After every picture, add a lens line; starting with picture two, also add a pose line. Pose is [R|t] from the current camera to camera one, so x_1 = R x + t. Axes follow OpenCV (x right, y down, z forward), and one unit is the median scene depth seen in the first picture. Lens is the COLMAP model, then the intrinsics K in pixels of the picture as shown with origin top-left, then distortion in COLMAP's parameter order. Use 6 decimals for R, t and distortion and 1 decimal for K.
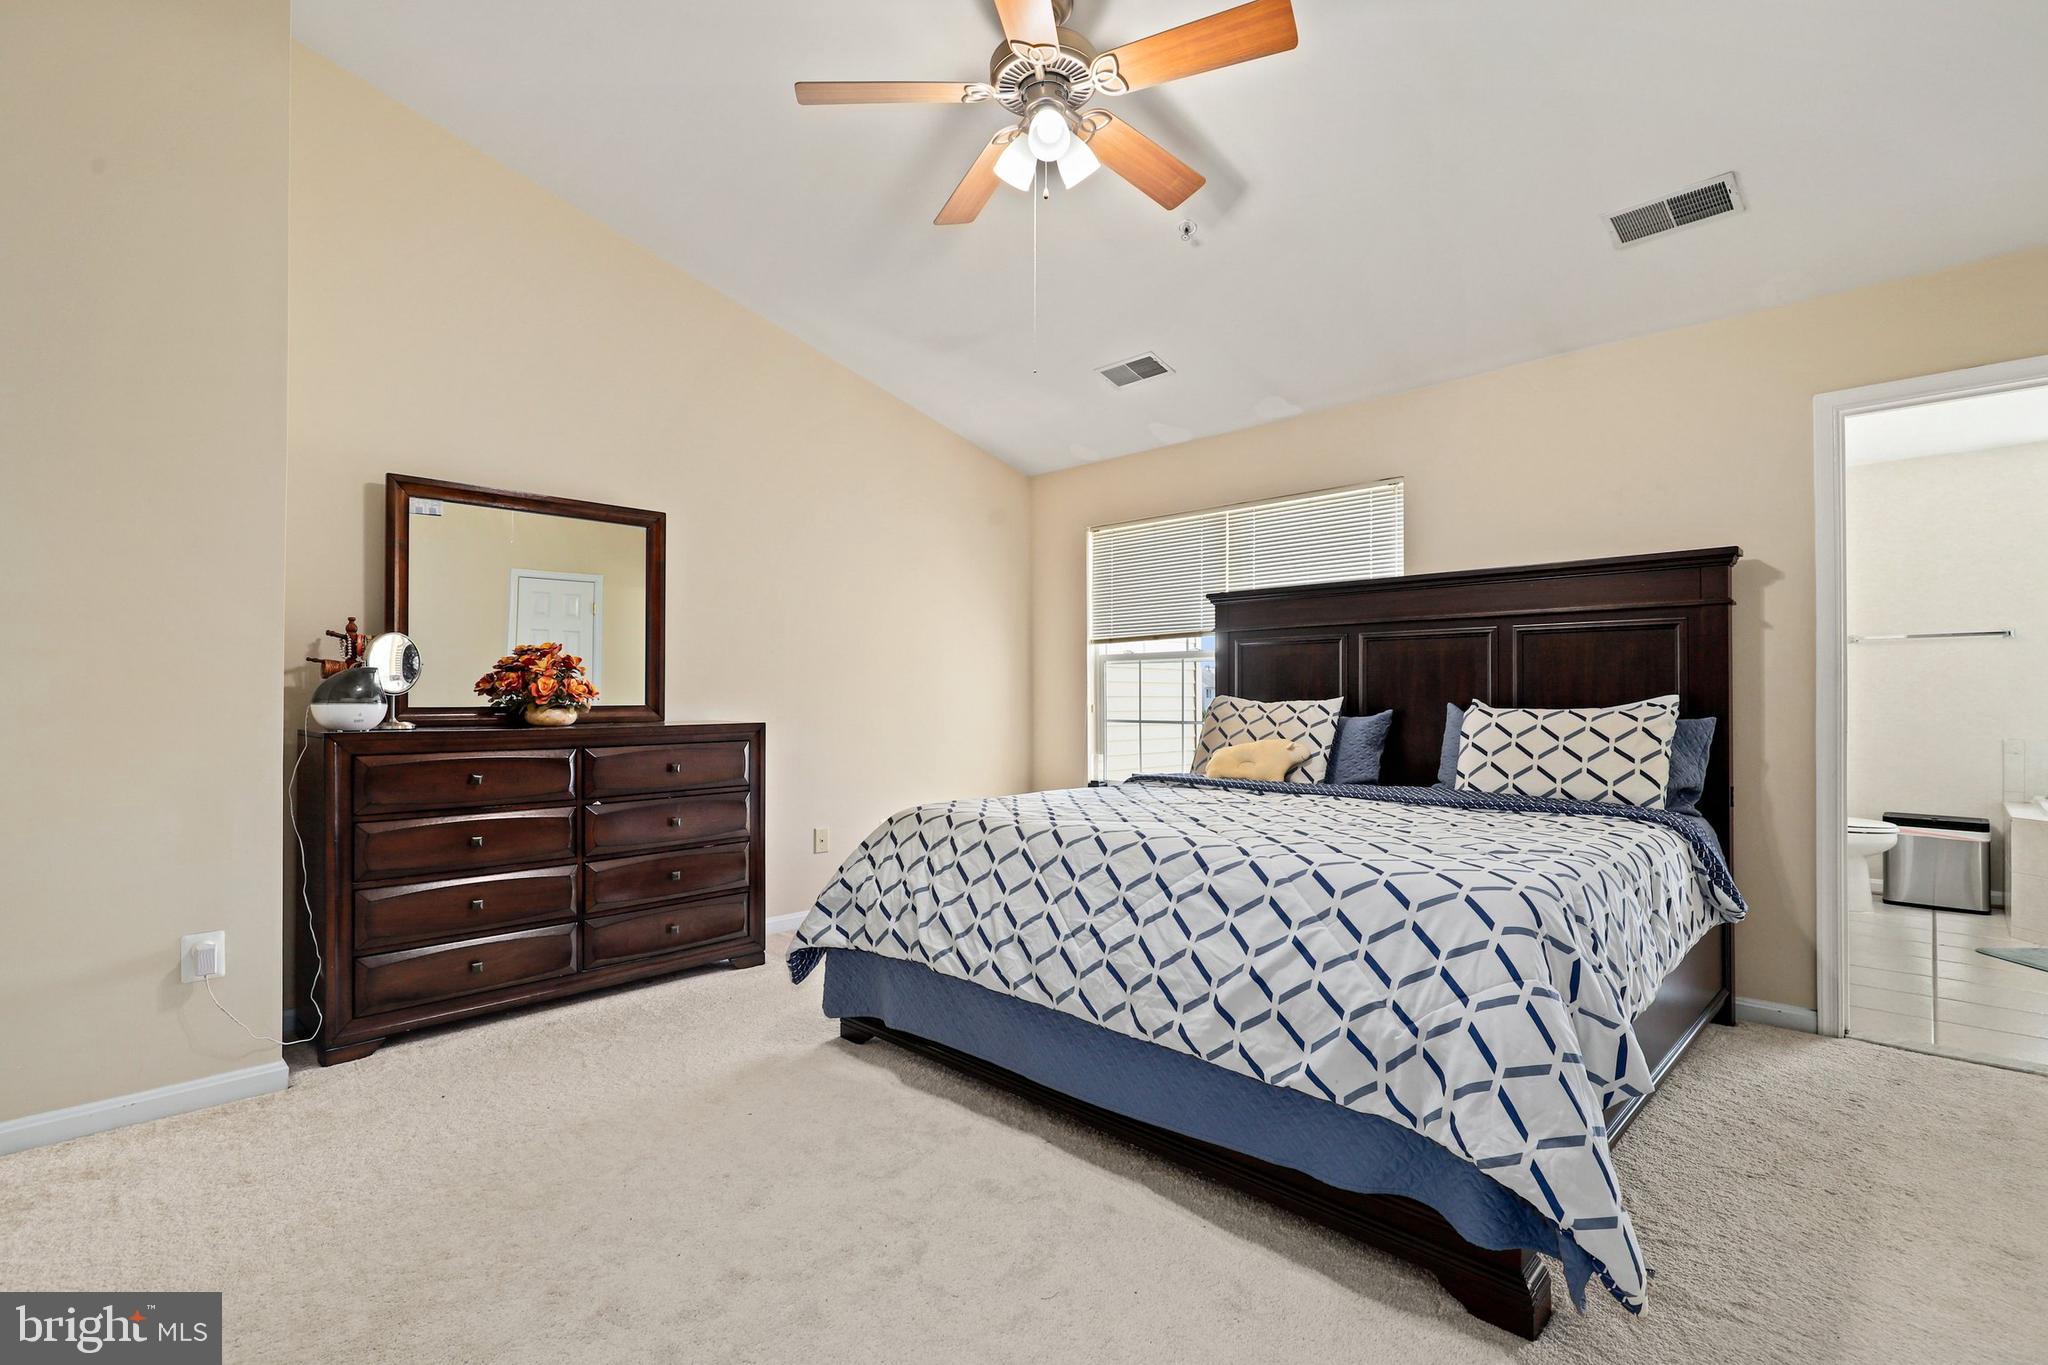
lens RADIAL K [[925.3, 0, 1023.9], [0, 925.3, 687.5], [0, 0, 1]] dist [-0.002040, 0.000020]
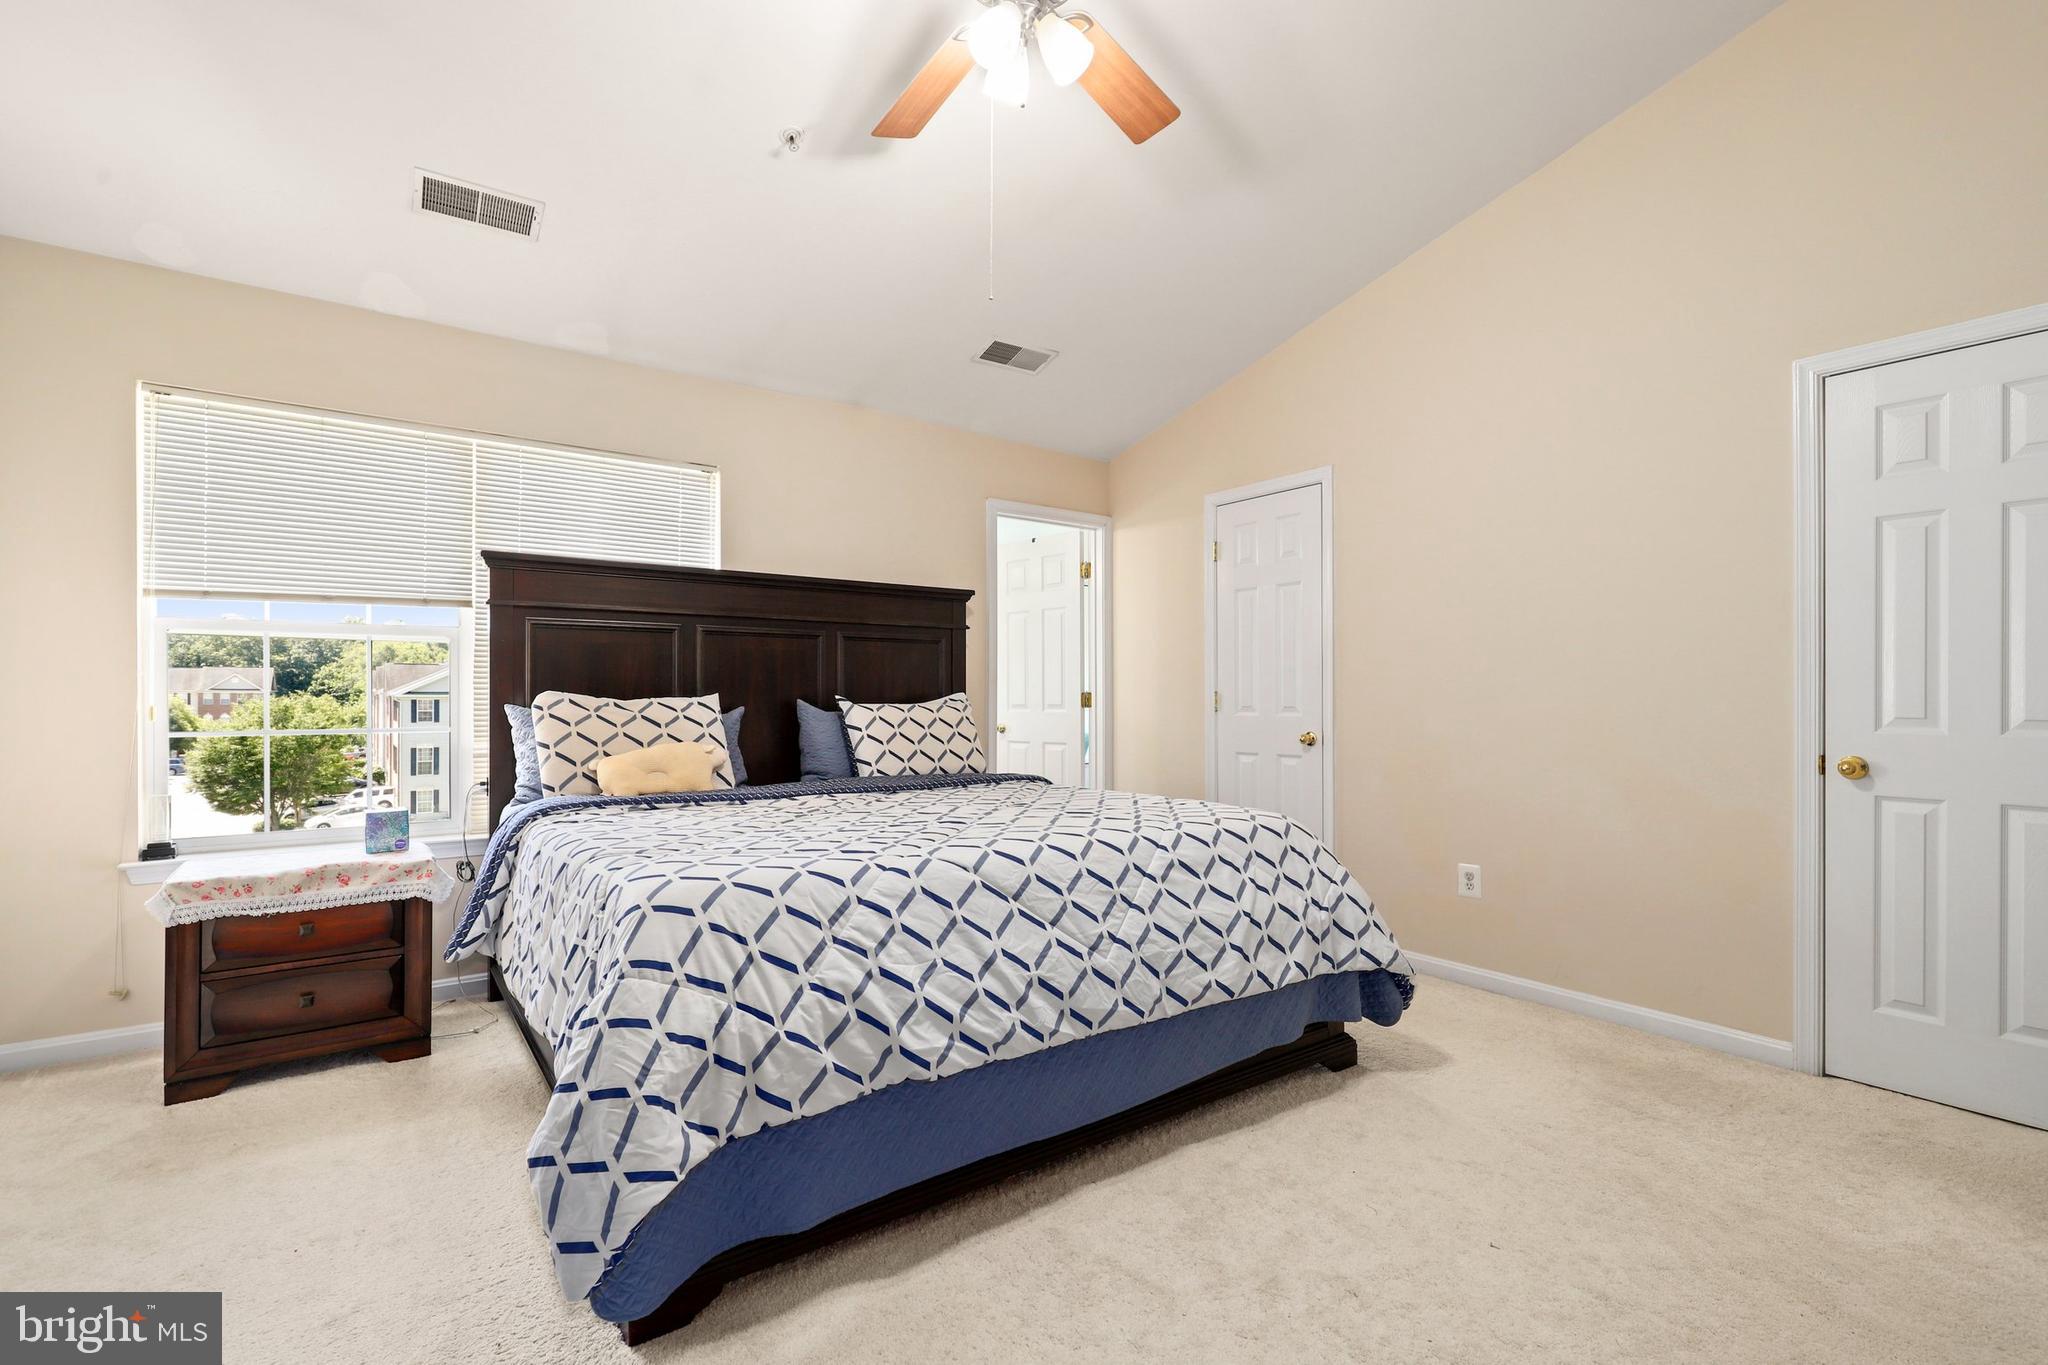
lens RADIAL K [[925.3, 0, 1019.0], [0, 925.3, 694.9], [0, 0, 1]] dist [-0.002040, 0.000020]
pose [[0.176755, -0.000497, 0.984255, -0.796692], [-0.012253, 0.999921, 0.002705, 0.008735], [-0.984179, -0.012538, 0.176735, 0.828597]]
